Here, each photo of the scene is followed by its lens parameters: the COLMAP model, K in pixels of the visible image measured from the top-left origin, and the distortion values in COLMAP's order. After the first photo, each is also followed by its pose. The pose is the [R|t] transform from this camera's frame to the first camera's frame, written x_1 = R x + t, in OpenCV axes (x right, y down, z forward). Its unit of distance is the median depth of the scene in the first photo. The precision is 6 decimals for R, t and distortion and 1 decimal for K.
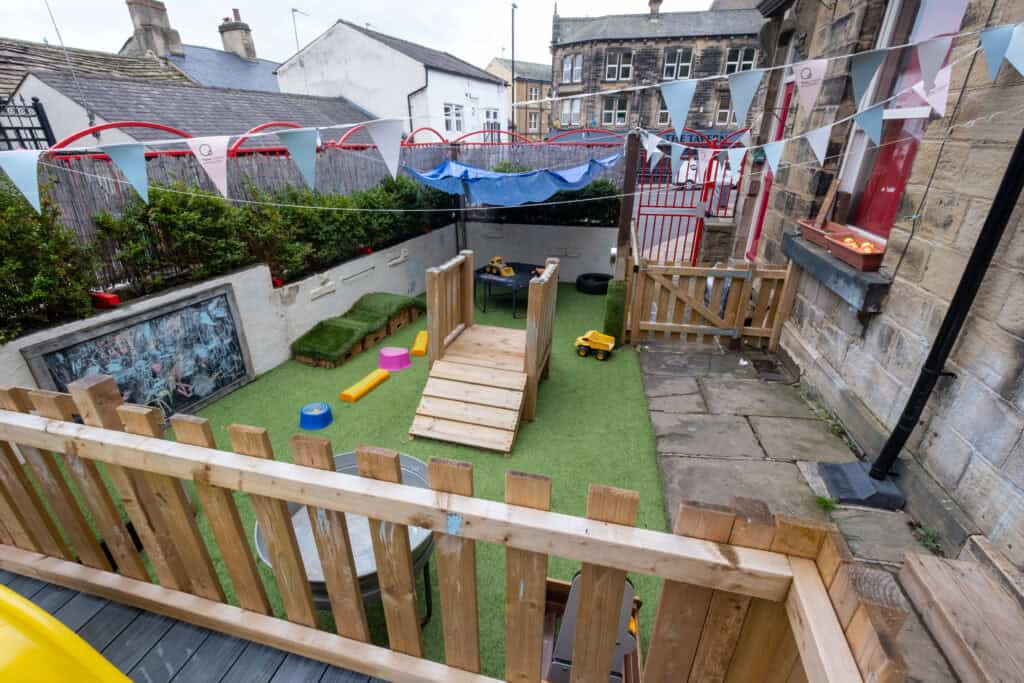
lens RADIAL K [[438.7, 0, 511.0], [0, 438.7, 342.3], [0, 0, 1]] dist [0.000506, 0.000025]
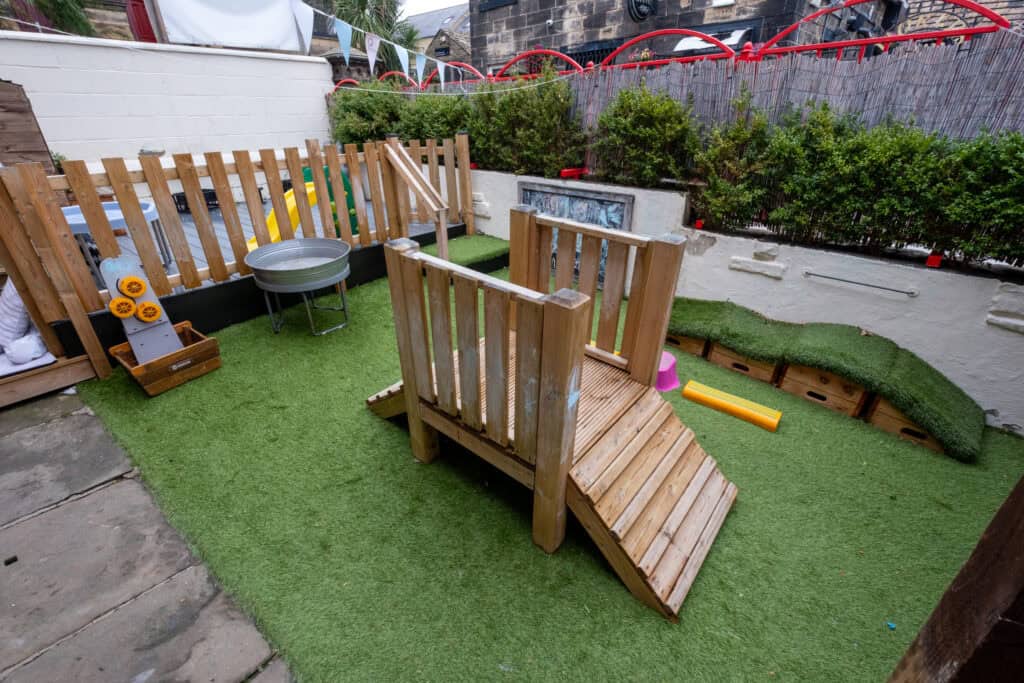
lens RADIAL K [[438.7, 0, 509.3], [0, 438.7, 340.8], [0, 0, 1]] dist [0.000506, 0.000025]
pose [[-0.440873, 0.417277, -0.794676, 0.465266], [-0.367801, 0.723631, 0.584022, -0.407751], [0.818751, 0.549762, -0.165555, 1.201751]]
